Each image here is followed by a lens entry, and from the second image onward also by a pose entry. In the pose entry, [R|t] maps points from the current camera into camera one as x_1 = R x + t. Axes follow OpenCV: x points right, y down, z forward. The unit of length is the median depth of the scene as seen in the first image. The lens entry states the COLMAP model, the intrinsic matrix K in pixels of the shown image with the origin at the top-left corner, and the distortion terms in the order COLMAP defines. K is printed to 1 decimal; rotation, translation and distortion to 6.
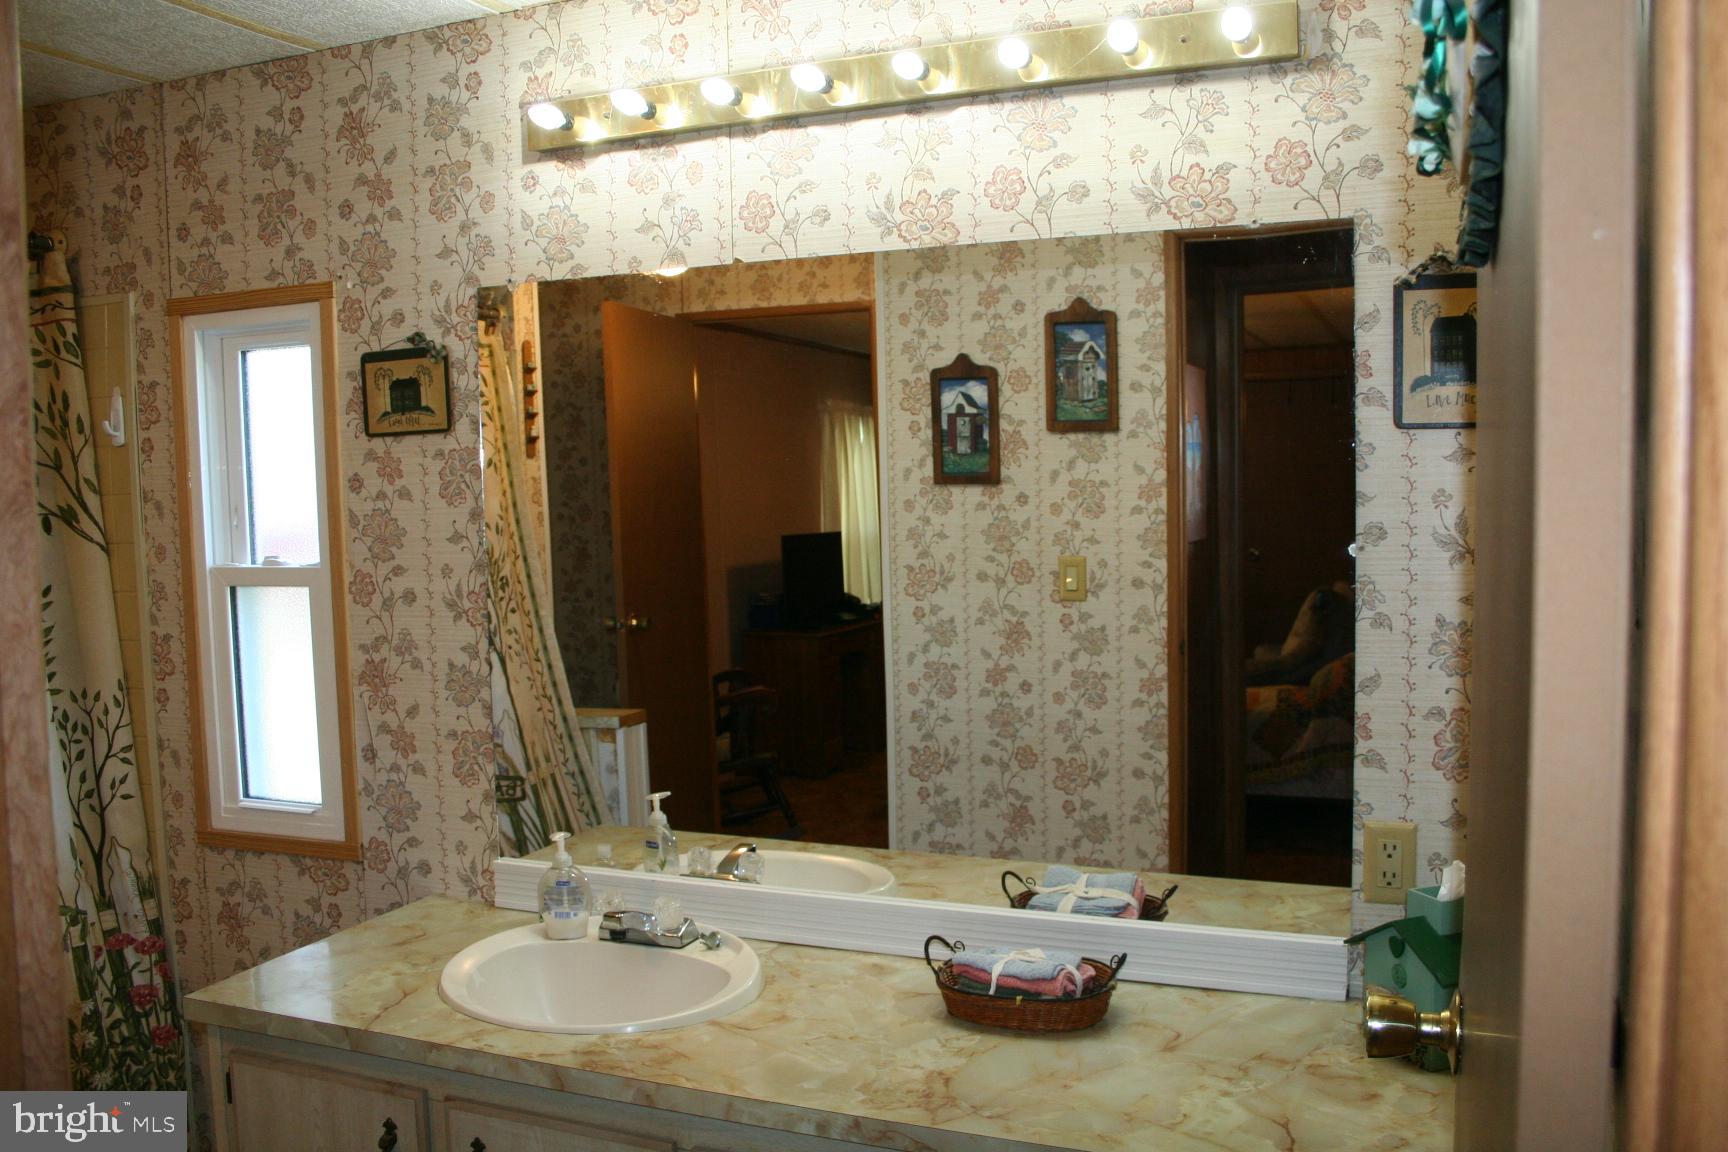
lens RADIAL K [[1430.4, 0, 889.1], [0, 1430.4, 580.4], [0, 0, 1]] dist [-0.150527, 0.124490]
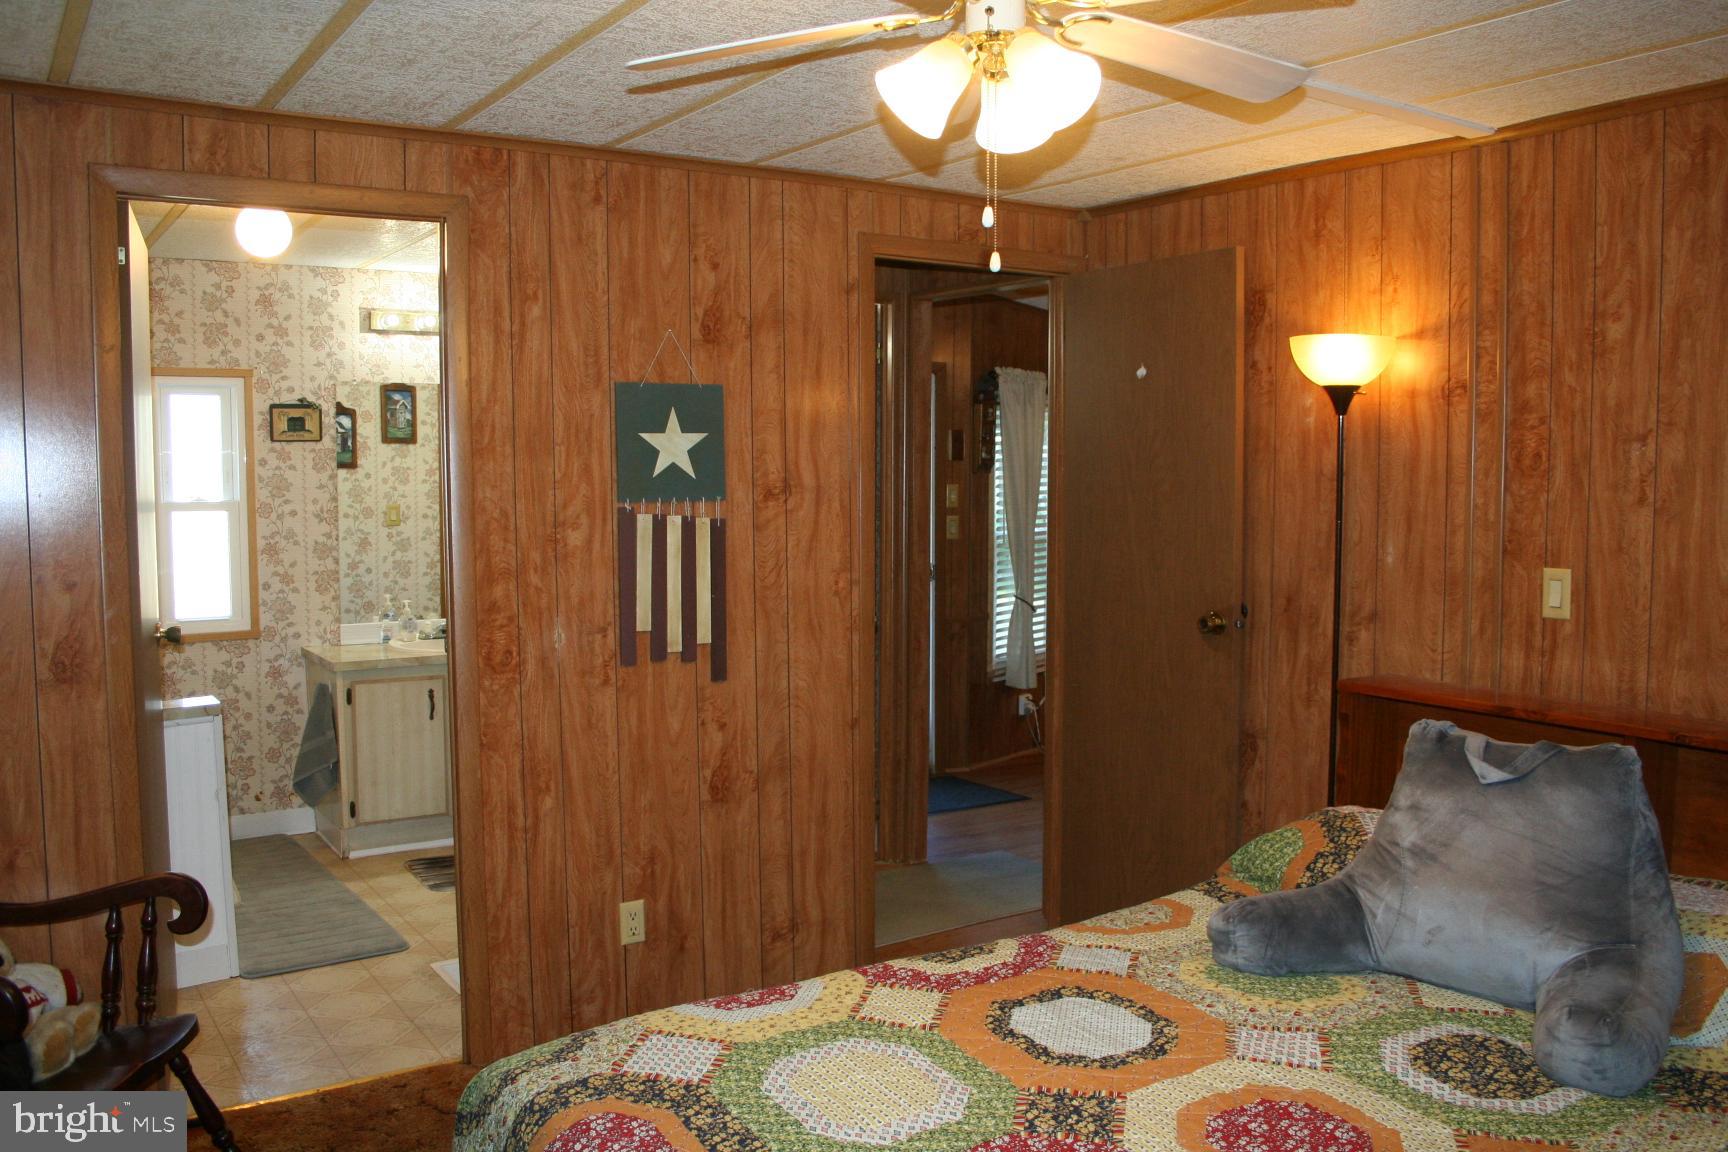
lens RADIAL K [[1430.4, 0, 889.1], [0, 1430.4, 580.4], [0, 0, 1]] dist [-0.150527, 0.124490]
pose [[0.565834, -0.046477, 0.823208, -1.607984], [0.043046, 0.998714, 0.026798, 0.097927], [-0.823394, 0.020273, 0.567107, -1.027597]]
